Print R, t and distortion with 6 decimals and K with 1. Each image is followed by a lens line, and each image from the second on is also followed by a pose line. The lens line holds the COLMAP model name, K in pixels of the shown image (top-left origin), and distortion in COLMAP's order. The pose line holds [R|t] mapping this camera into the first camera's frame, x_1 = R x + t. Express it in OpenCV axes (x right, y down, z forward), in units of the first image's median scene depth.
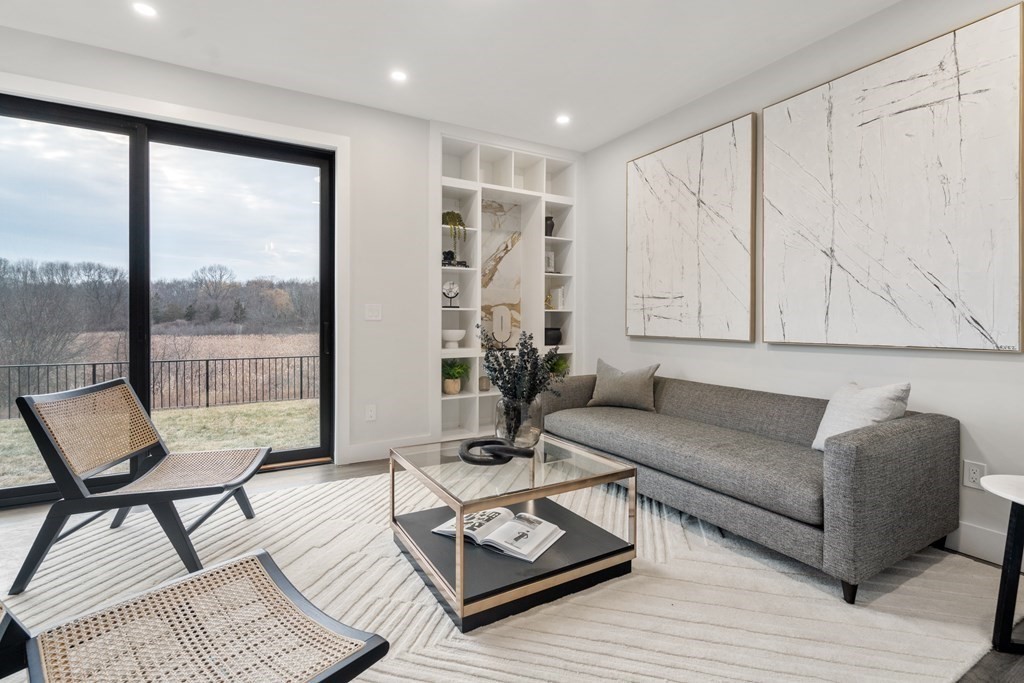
lens RADIAL K [[480.2, 0, 517.1], [0, 480.2, 327.9], [0, 0, 1]] dist [0.000312, 0.000412]
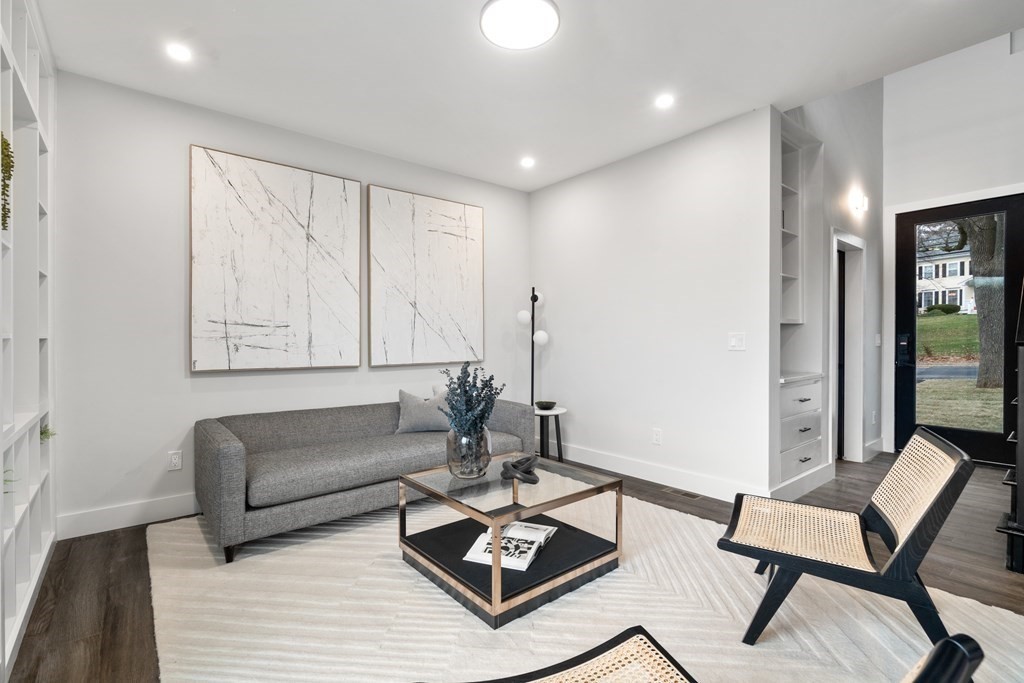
lens RADIAL K [[468.6, 0, 512.0], [0, 468.6, 341.5], [0, 0, 1]] dist [-0.002097, 0.000314]
pose [[-0.156315, -0.007015, 0.987682, -0.694579], [0.013147, 0.999871, 0.009182, -0.037527], [-0.987620, 0.014420, -0.156203, 0.728469]]
